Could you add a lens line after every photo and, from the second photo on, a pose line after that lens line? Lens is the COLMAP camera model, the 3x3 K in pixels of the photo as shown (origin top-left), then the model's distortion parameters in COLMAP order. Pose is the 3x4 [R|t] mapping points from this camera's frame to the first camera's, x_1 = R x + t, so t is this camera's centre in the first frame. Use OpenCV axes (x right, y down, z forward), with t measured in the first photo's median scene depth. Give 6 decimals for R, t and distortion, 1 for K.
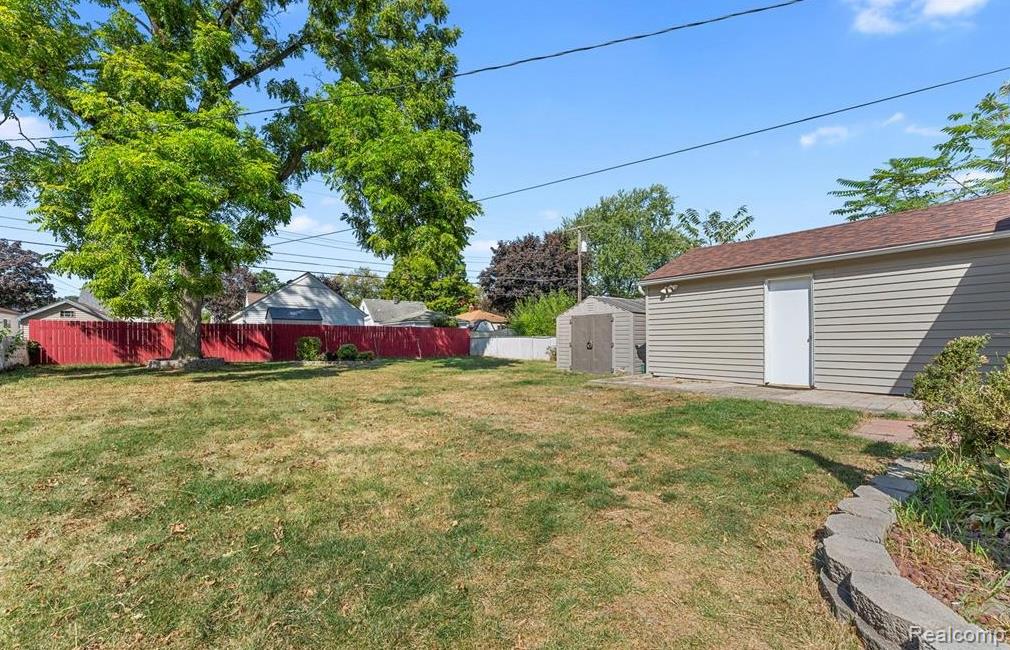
lens RADIAL K [[413.9, 0, 499.4], [0, 413.9, 340.2], [0, 0, 1]] dist [0.006000, -0.001055]
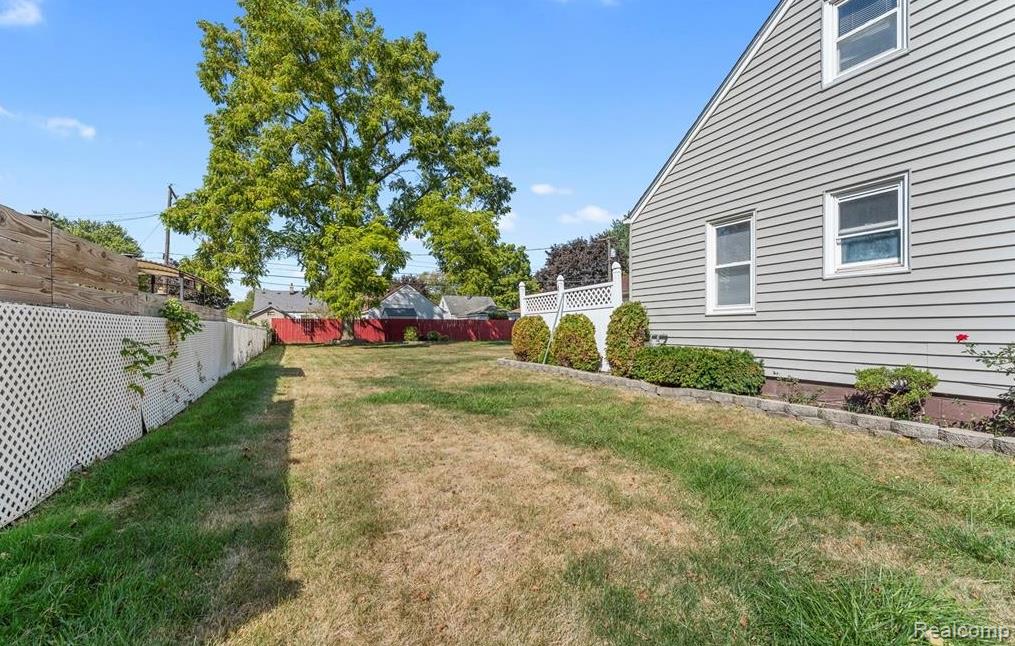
lens RADIAL K [[416.0, 0, 508.2], [0, 416.0, 326.6], [0, 0, 1]] dist [0.006000, -0.001055]
pose [[0.986566, -0.005708, -0.163266, 0.172546], [0.004760, 0.999969, -0.006194, 0.002863], [0.163296, 0.005334, 0.986563, -0.509169]]
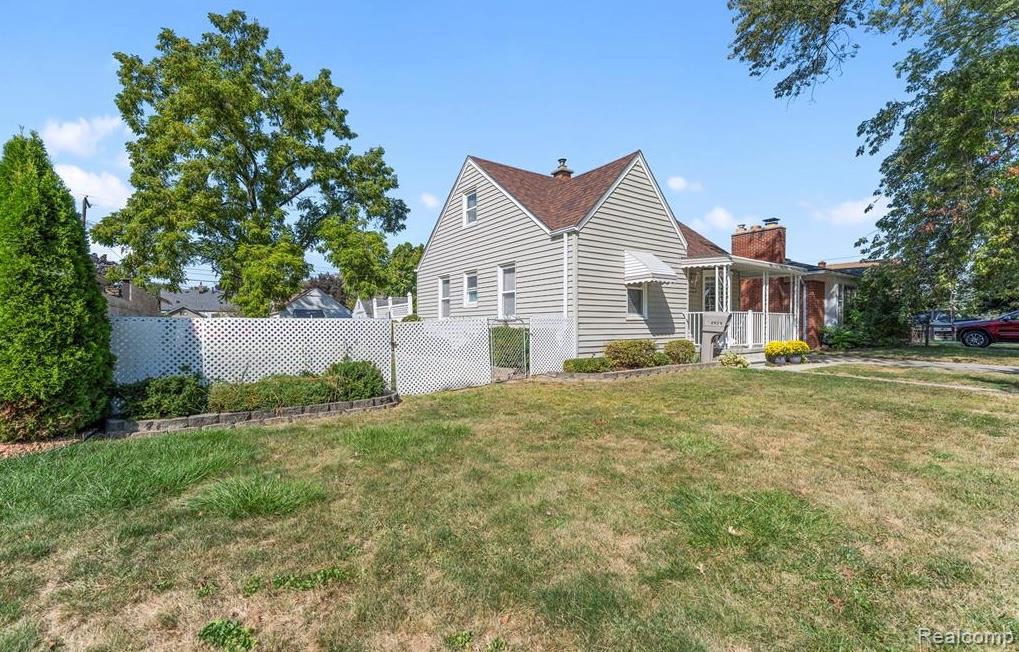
lens RADIAL K [[445.2, 0, 504.4], [0, 445.2, 333.2], [0, 0, 1]] dist [0.009184, 0.000963]
pose [[0.999334, -0.000650, -0.036472, 0.429141], [0.001057, 0.999937, 0.011136, 0.003126], [0.036462, -0.011167, 0.999273, -0.918695]]
